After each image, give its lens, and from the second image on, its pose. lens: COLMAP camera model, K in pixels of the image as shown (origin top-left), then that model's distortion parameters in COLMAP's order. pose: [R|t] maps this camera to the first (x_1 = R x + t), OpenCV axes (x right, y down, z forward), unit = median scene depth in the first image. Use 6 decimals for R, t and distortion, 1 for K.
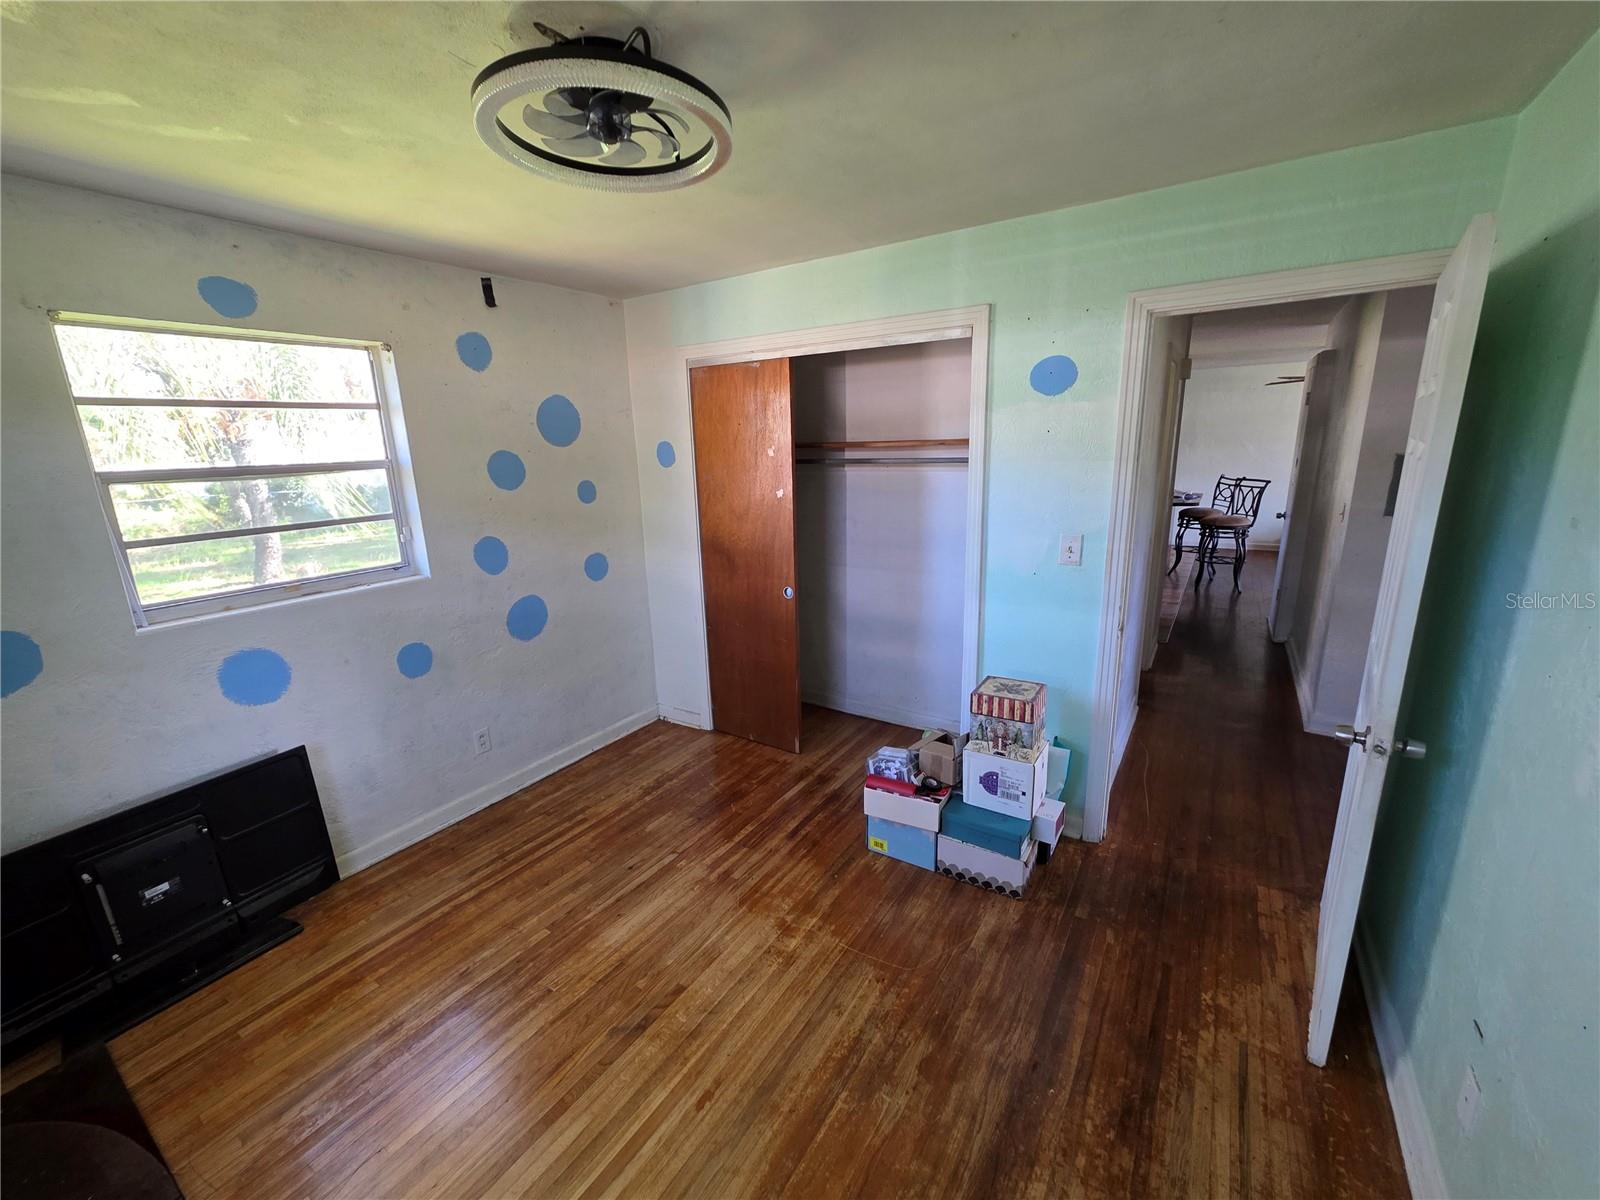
lens RADIAL K [[639.4, 0, 802.5], [0, 639.4, 594.7], [0, 0, 1]] dist [-0.003003, 0.000241]
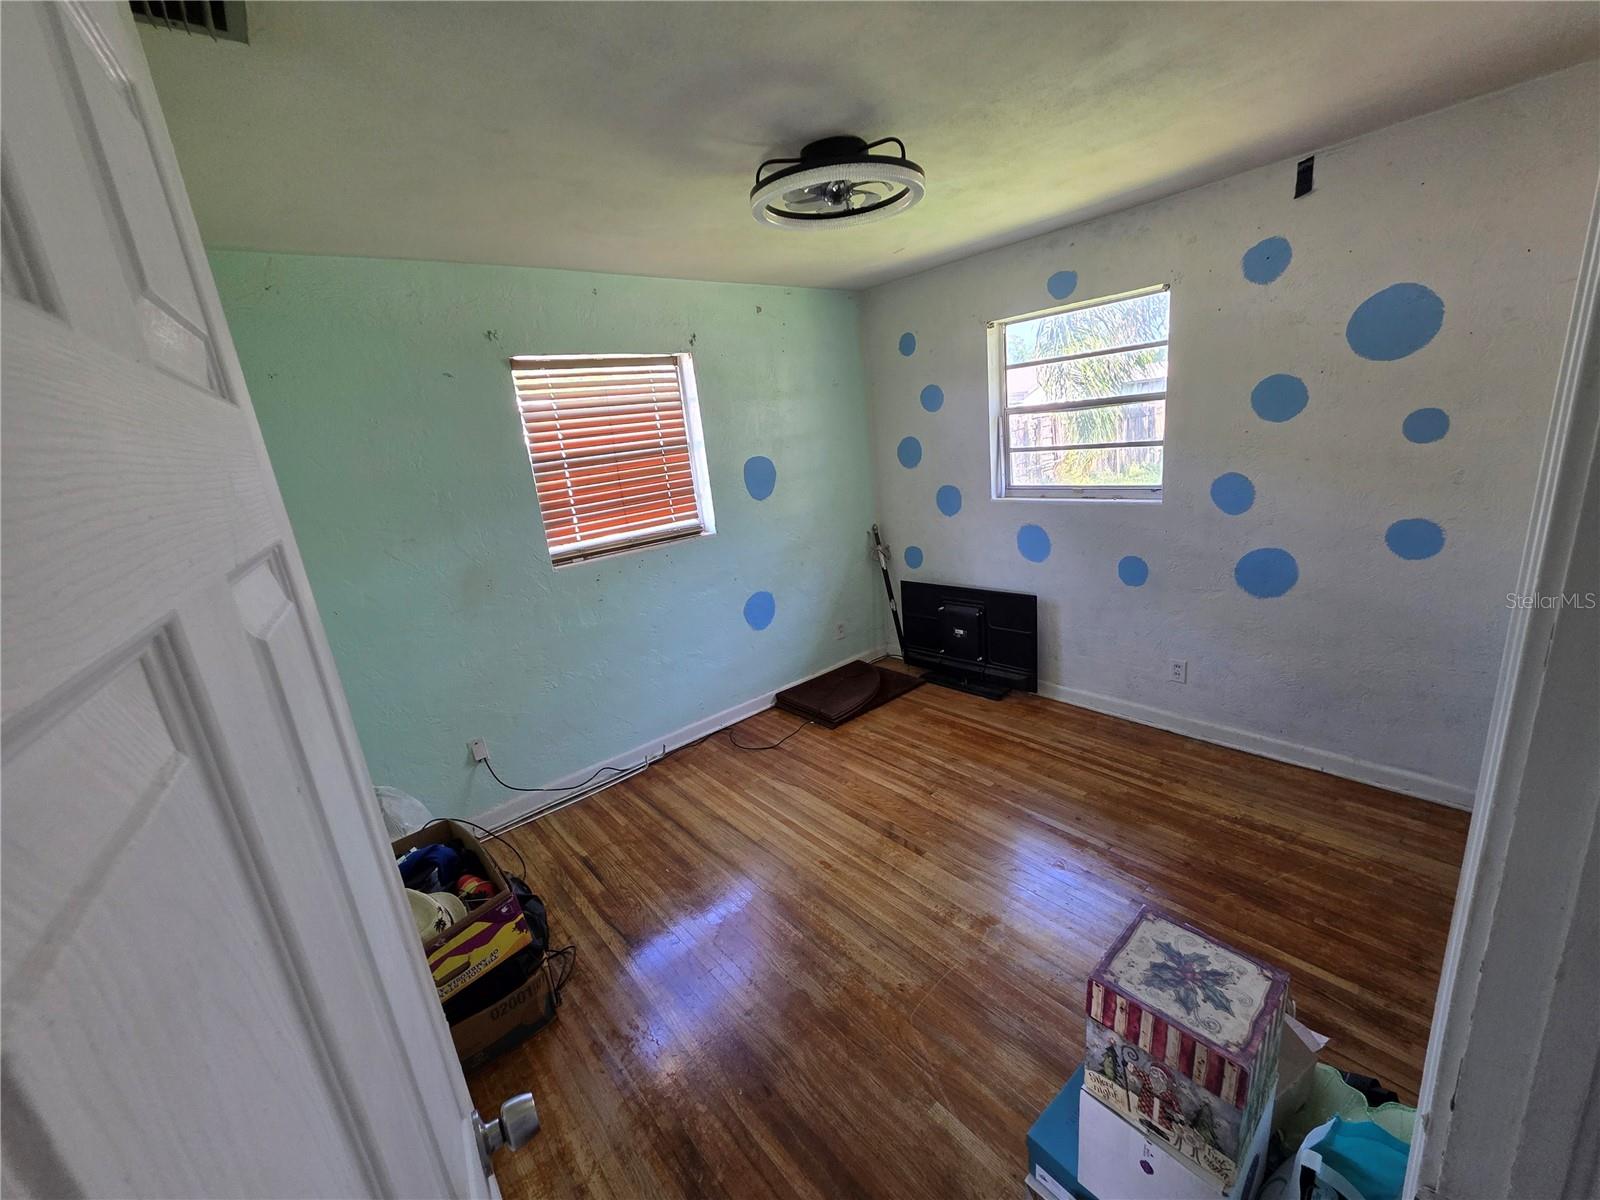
lens RADIAL K [[642.4, 0, 799.3], [0, 642.4, 595.2], [0, 0, 1]] dist [-0.001350, -0.000010]
pose [[-0.282496, 0.304767, -0.909568, 0.729480], [-0.113174, 0.930978, 0.347090, -0.220753], [0.952569, 0.200991, -0.228506, 0.808539]]
